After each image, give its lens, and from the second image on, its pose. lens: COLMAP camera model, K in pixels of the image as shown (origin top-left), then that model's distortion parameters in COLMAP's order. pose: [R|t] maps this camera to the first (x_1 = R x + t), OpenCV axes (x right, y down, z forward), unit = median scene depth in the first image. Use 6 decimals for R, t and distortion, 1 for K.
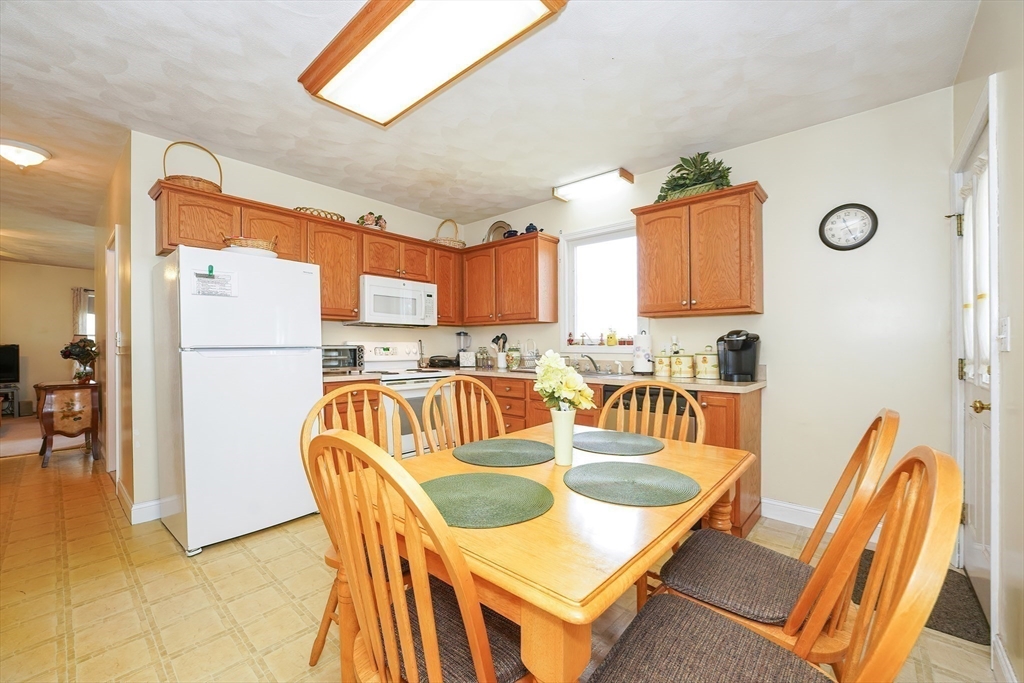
lens RADIAL K [[412.9, 0, 502.2], [0, 412.9, 360.5], [0, 0, 1]] dist [0.001797, 0.000107]
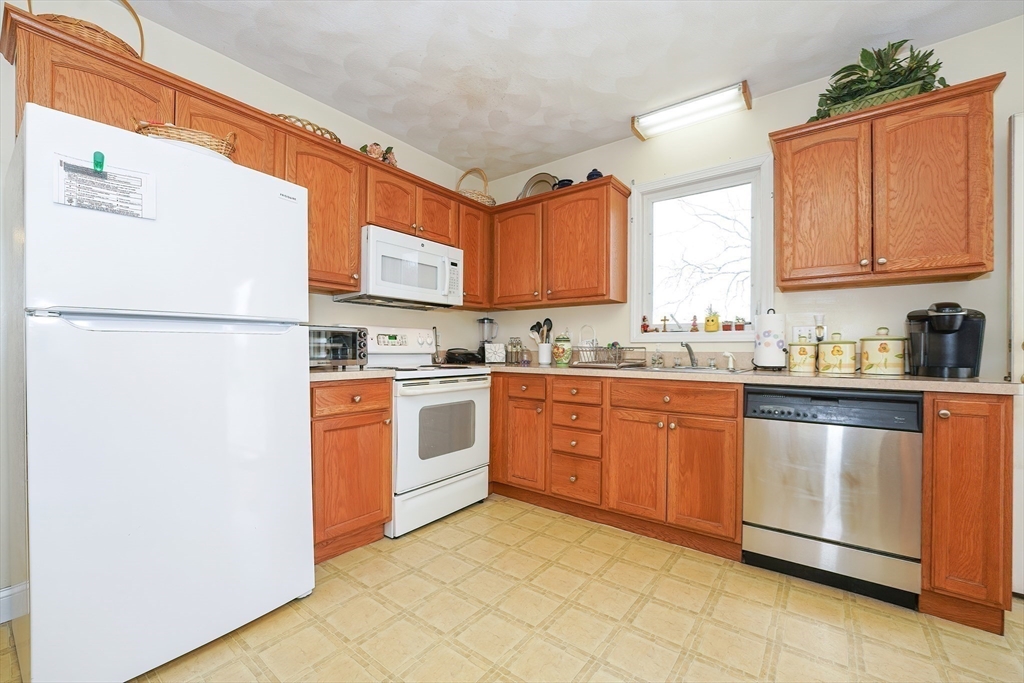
lens RADIAL K [[417.1, 0, 511.7], [0, 417.1, 350.4], [0, 0, 1]] dist [-0.002313, -0.000083]
pose [[0.996033, 0.003143, 0.088935, -0.155475], [-0.000301, 0.999489, -0.031954, 0.021229], [-0.088990, 0.031800, 0.995525, 0.290731]]
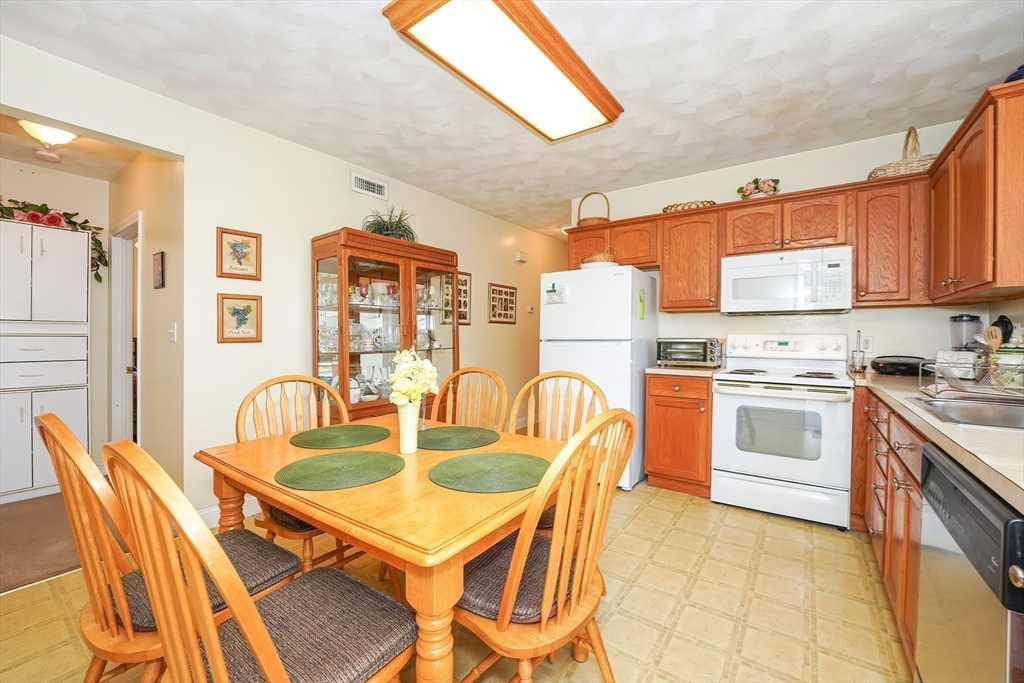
lens RADIAL K [[419.6, 0, 513.9], [0, 419.6, 344.4], [0, 0, 1]] dist [-0.009949, 0.000349]
pose [[0.123385, 0.017916, -0.992197, 0.489024], [-0.038190, 0.999182, 0.013293, -0.018730], [0.991624, 0.036252, 0.123968, 0.446615]]
